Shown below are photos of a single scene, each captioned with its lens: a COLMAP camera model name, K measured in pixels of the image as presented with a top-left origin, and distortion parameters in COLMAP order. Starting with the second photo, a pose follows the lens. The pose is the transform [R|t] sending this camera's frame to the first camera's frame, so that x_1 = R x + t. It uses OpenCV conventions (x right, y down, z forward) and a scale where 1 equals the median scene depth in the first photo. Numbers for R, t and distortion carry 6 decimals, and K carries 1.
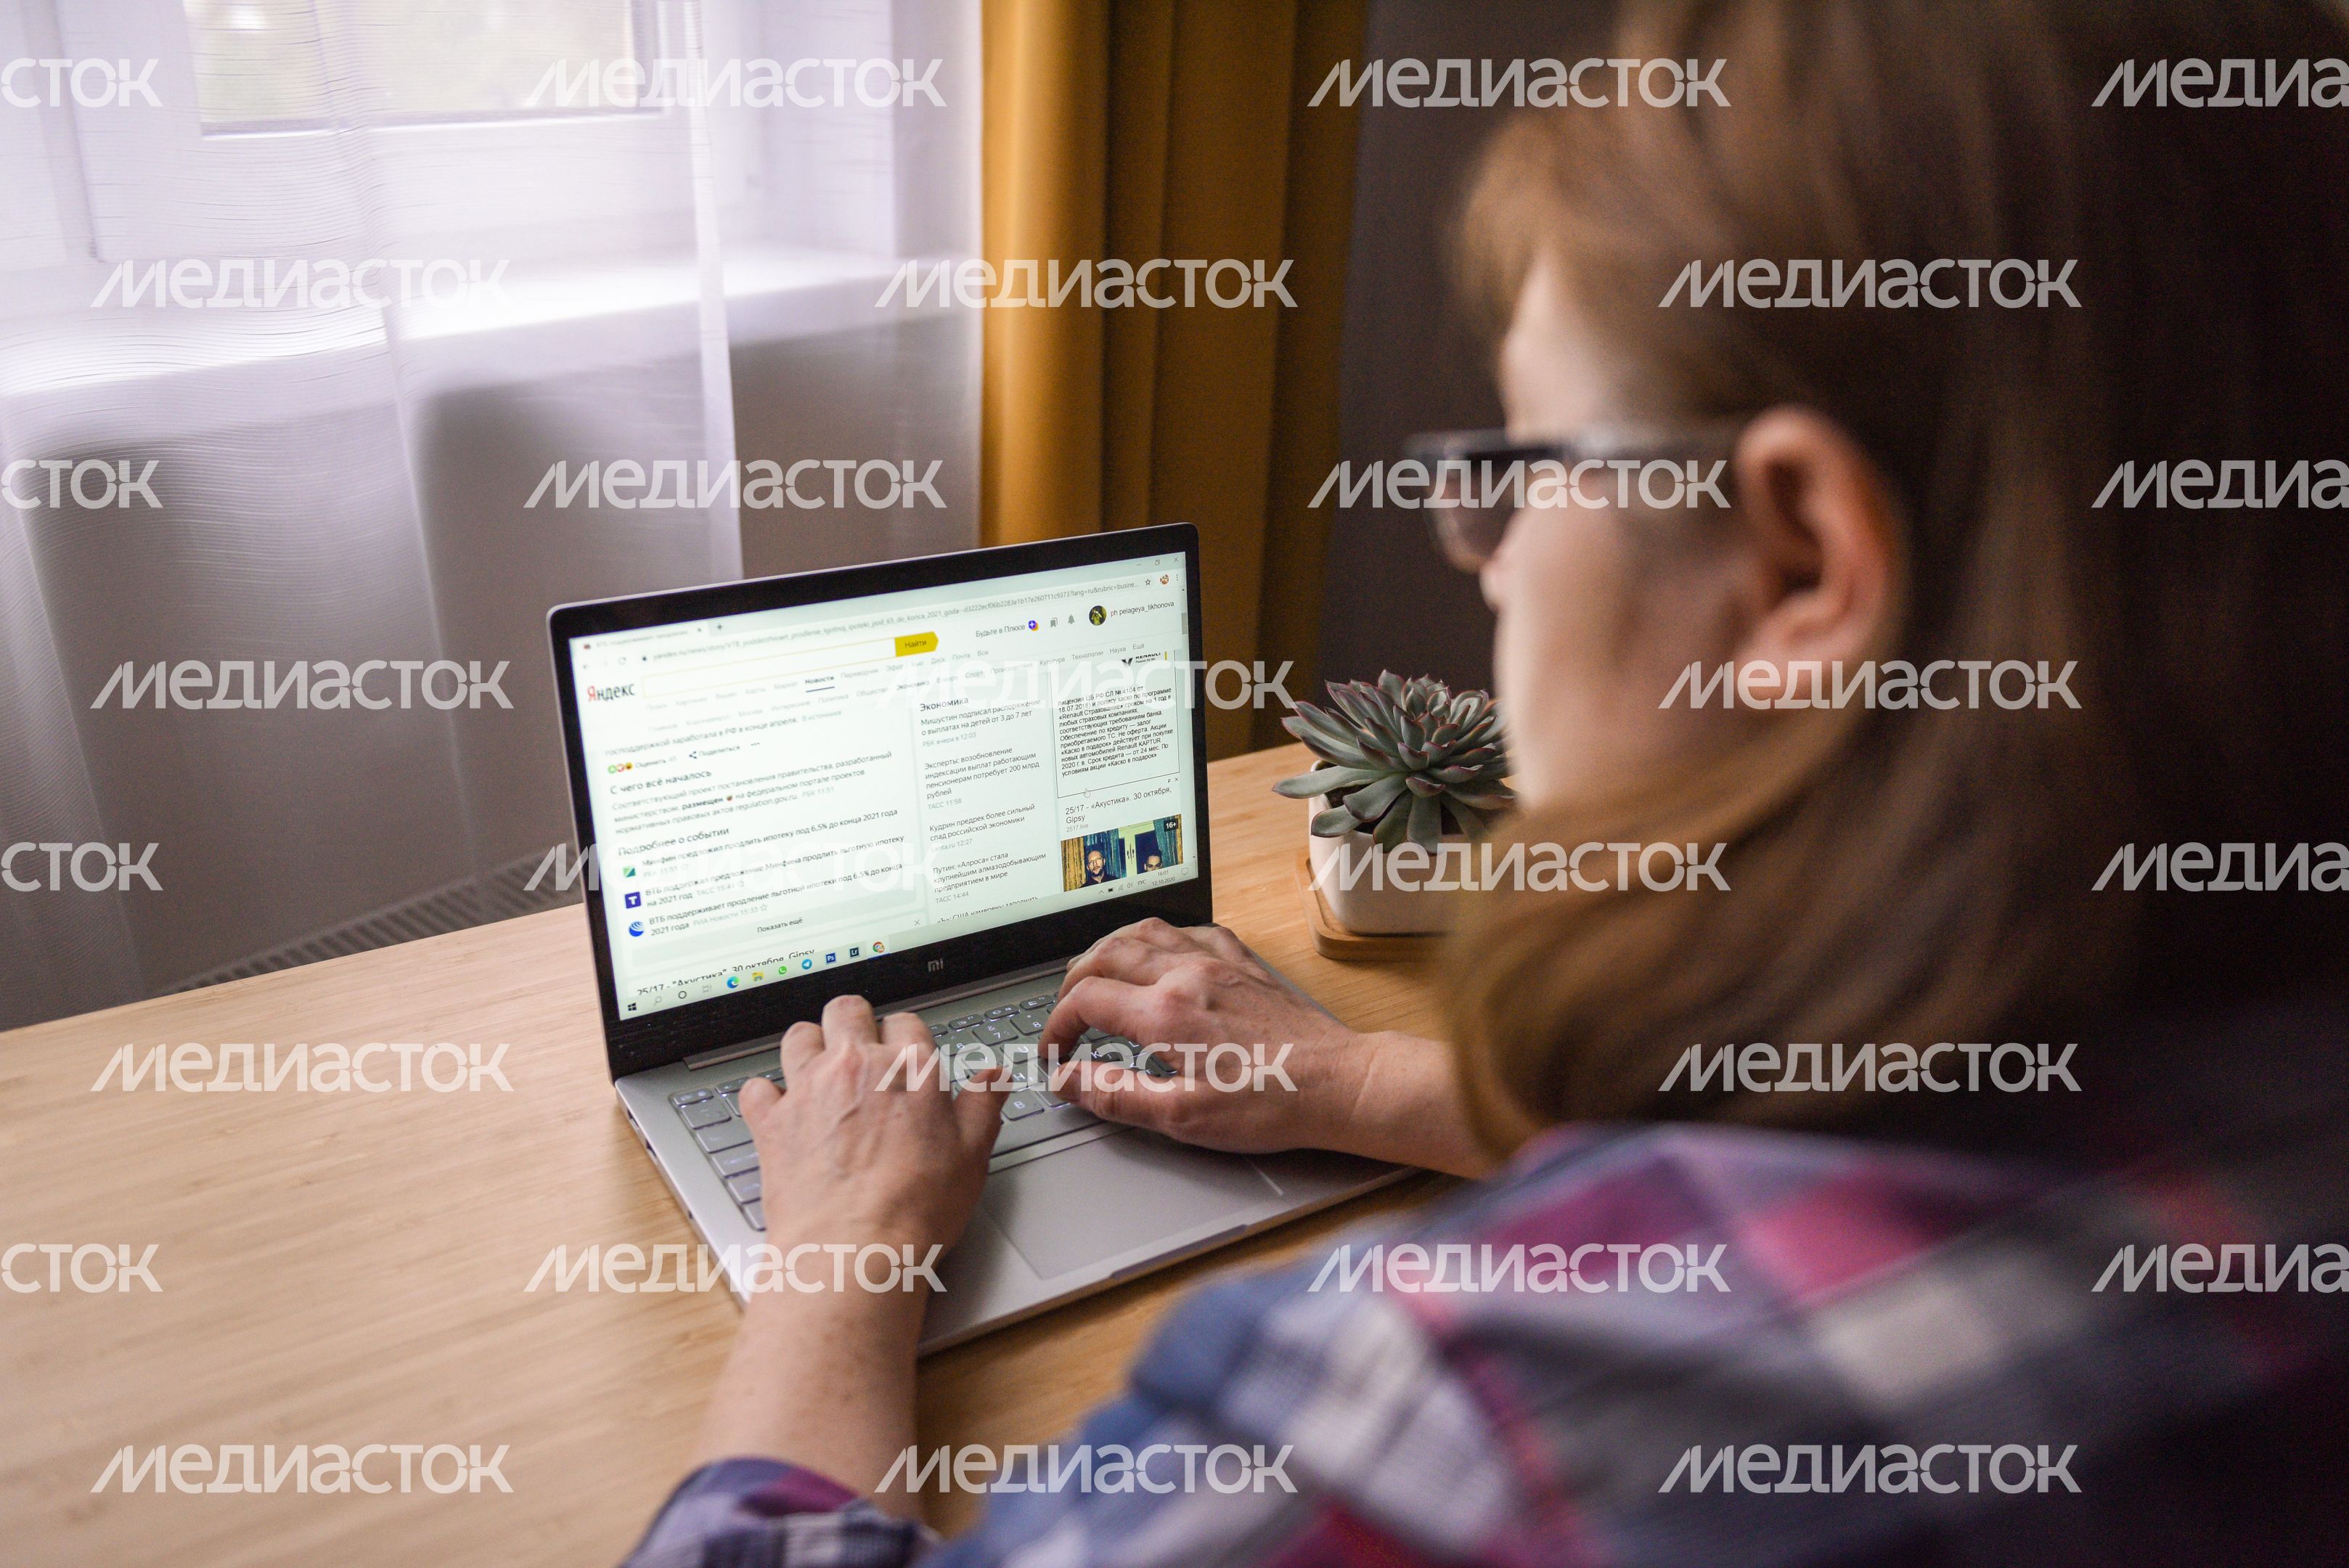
lens RADIAL K [[1751.0, 0, 1169.7], [0, 1751.0, 784.6], [0, 0, 1]] dist [-0.030832, -0.005596]
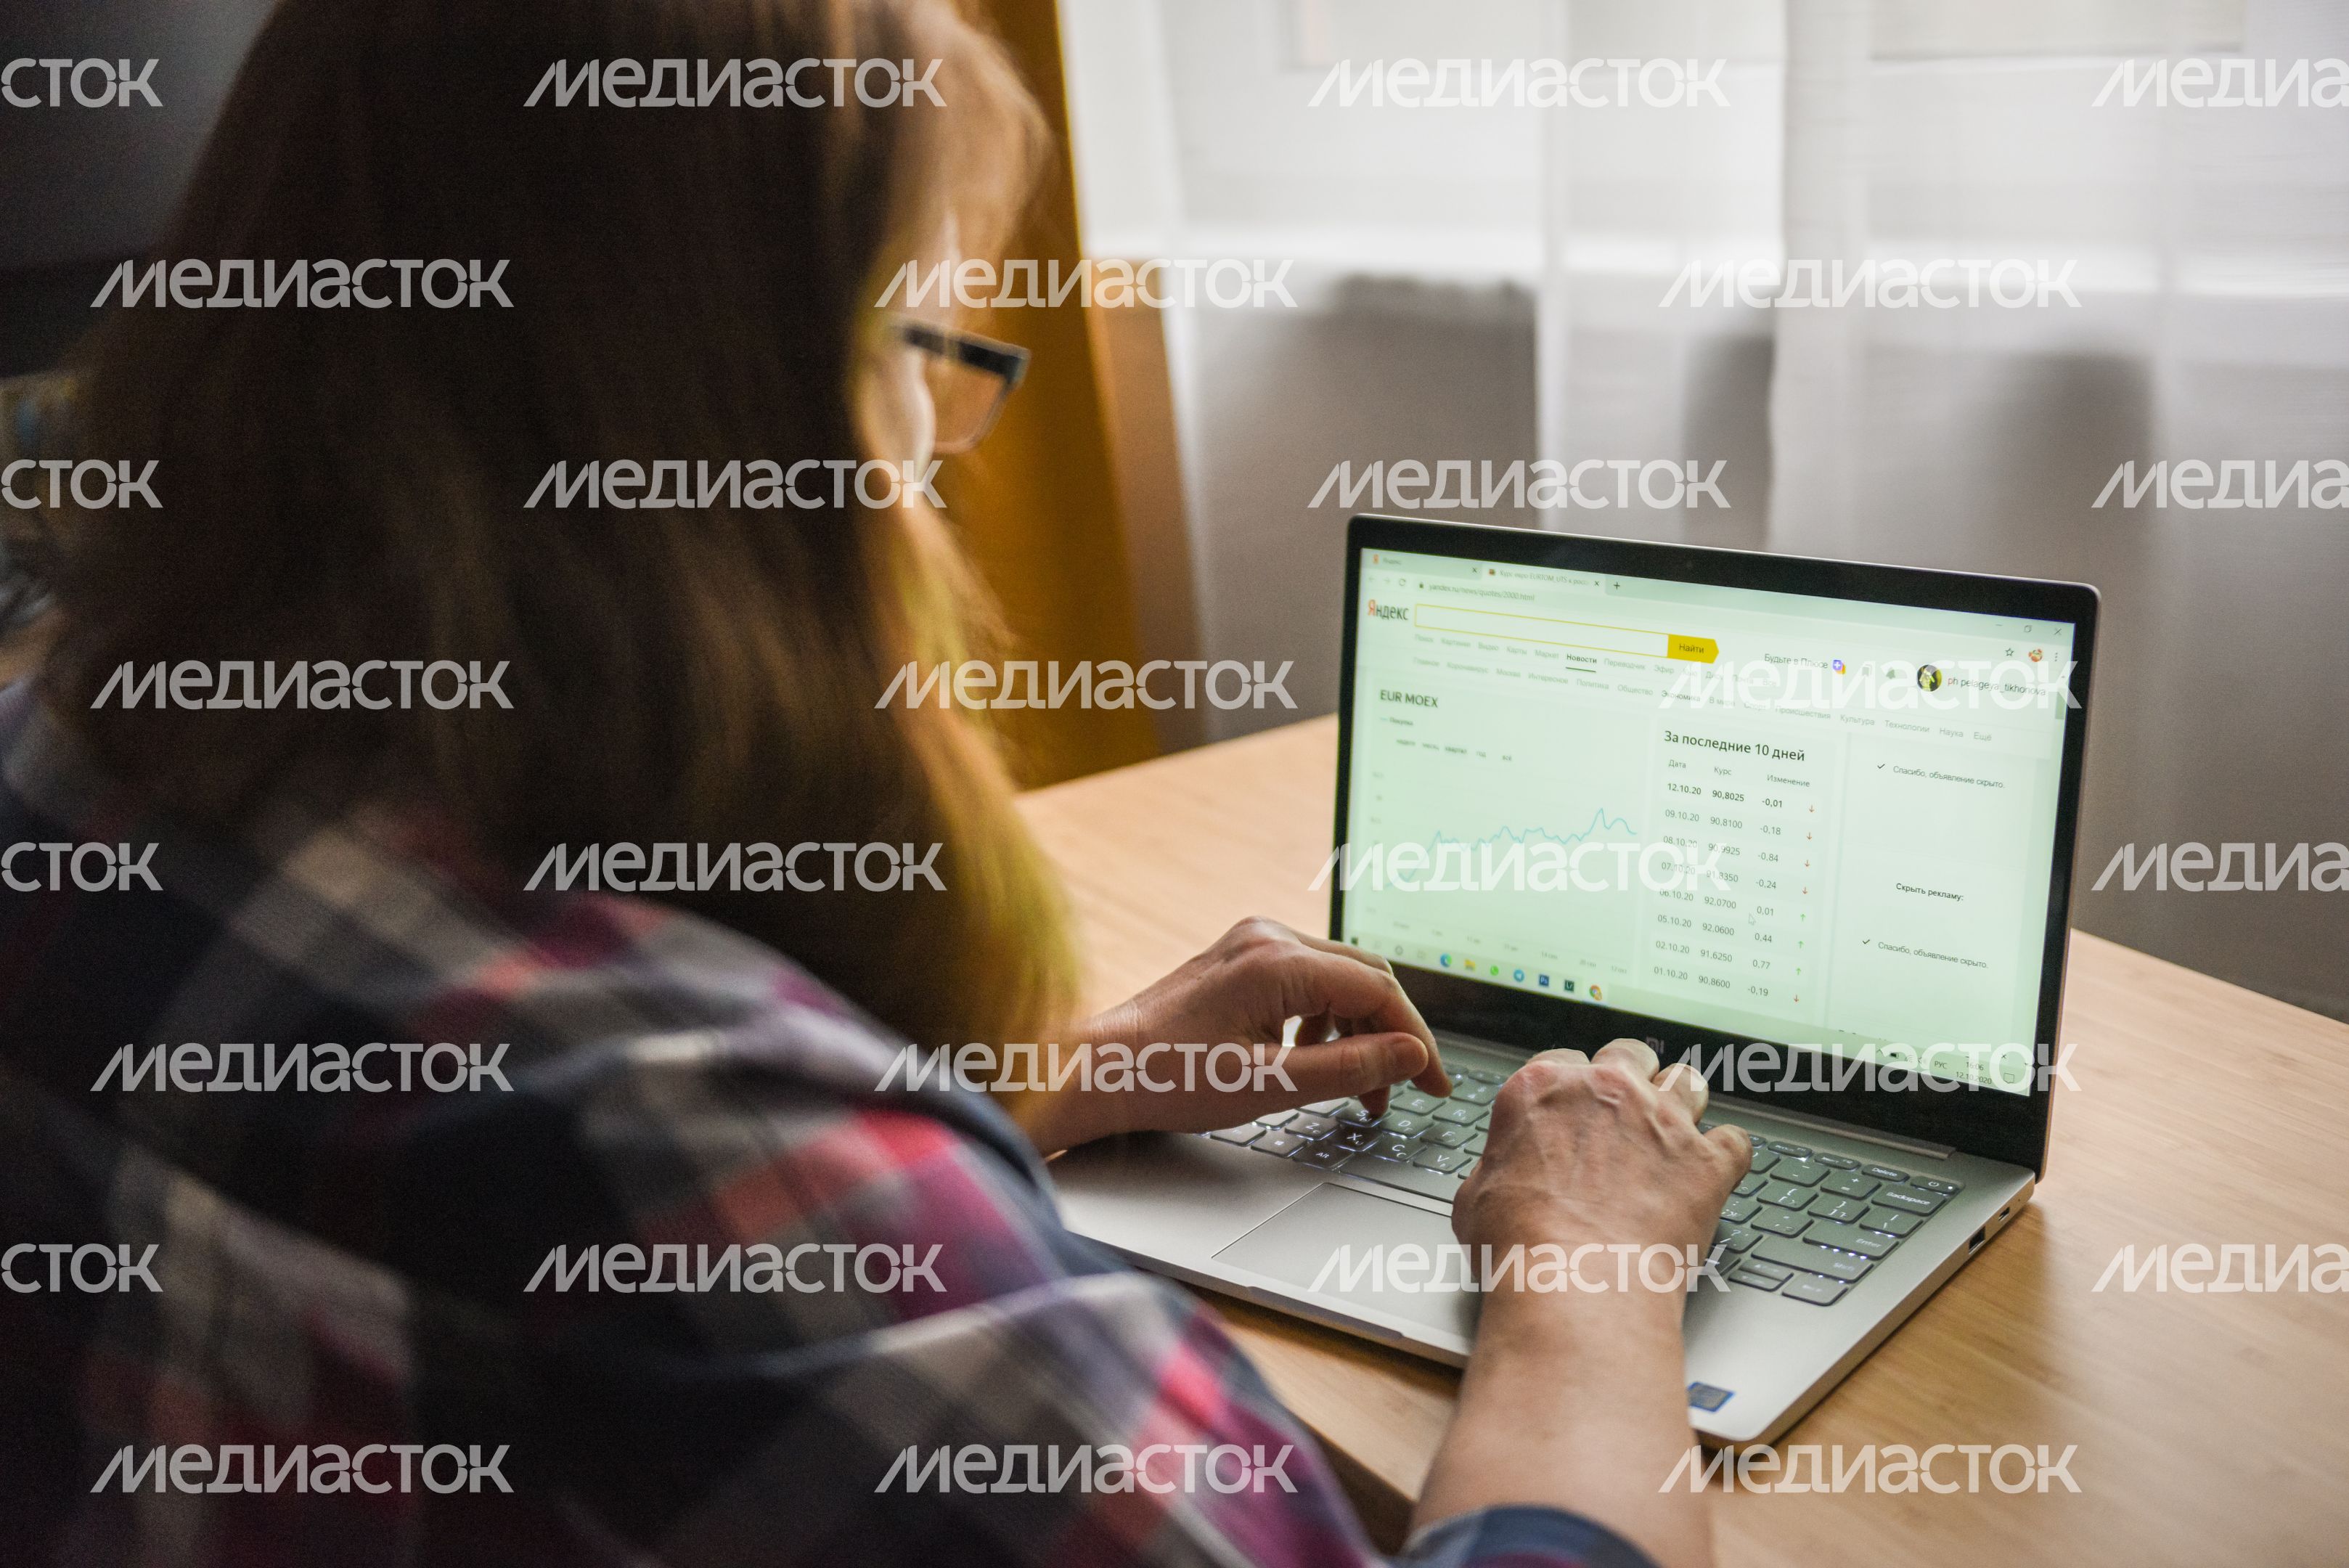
lens RADIAL K [[2959.3, 0, 1106.0], [0, 2959.3, 766.1], [0, 0, 1]] dist [0.003898, 0.000000]
pose [[0.325037, 0.225645, -0.918387, 1.087491], [-0.301019, 0.945295, 0.125719, -0.122015], [0.896515, 0.235589, 0.375179, 0.231382]]
